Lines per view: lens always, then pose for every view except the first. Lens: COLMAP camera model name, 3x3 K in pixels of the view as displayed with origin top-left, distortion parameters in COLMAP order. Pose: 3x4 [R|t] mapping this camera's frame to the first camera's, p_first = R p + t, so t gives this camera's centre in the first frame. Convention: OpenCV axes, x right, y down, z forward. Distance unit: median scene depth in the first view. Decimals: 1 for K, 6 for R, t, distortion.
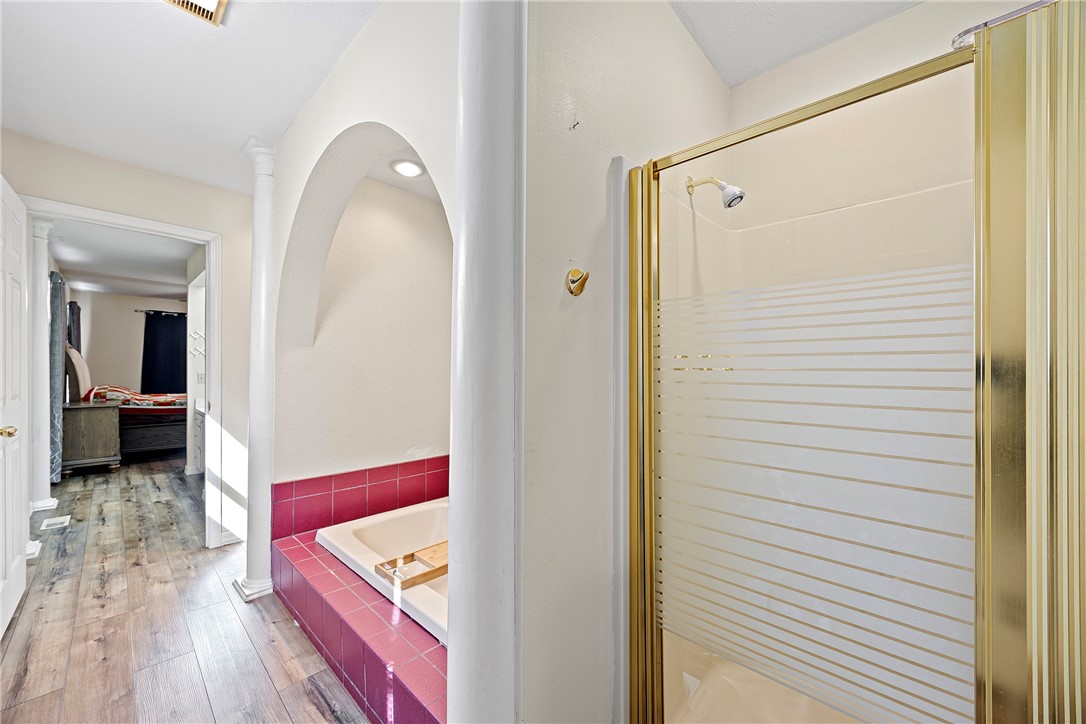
lens RADIAL K [[414.3, 0, 543.0], [0, 414.3, 362.0], [0, 0, 1]] dist [0.000174, -0.000136]
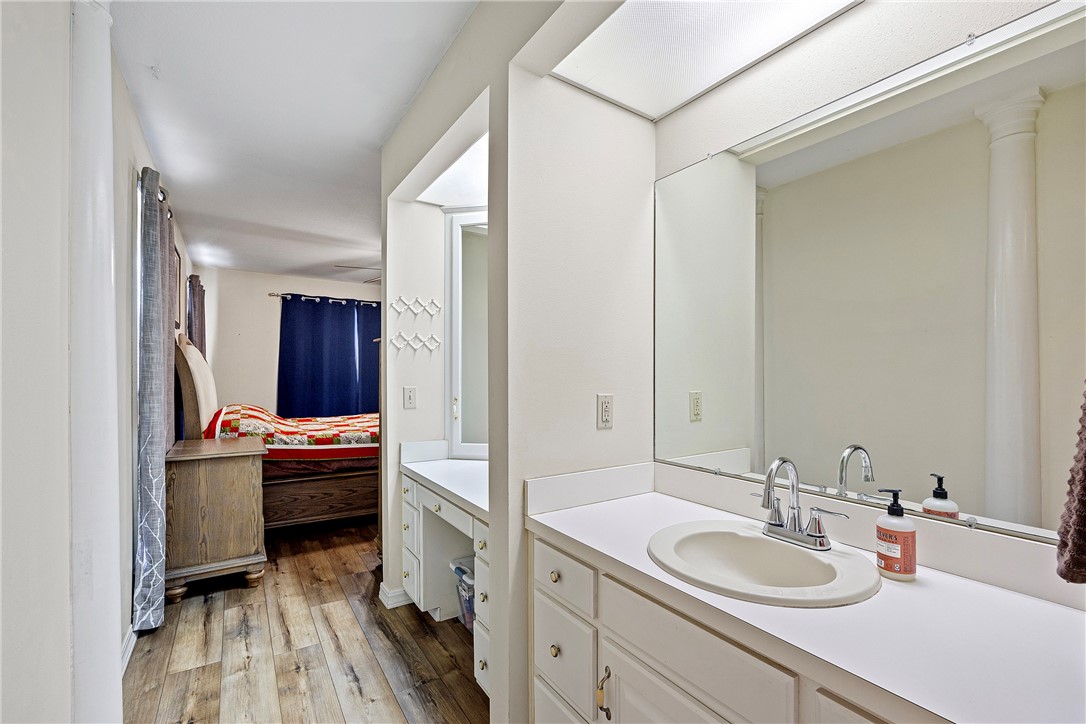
lens RADIAL K [[468.6, 0, 541.4], [0, 468.6, 368.5], [0, 0, 1]] dist [-0.002895, 0.000034]
pose [[0.974548, -0.007387, -0.224059, -0.515912], [0.007329, 0.999973, -0.001090, 0.006574], [0.224060, -0.000579, 0.974575, 0.477080]]
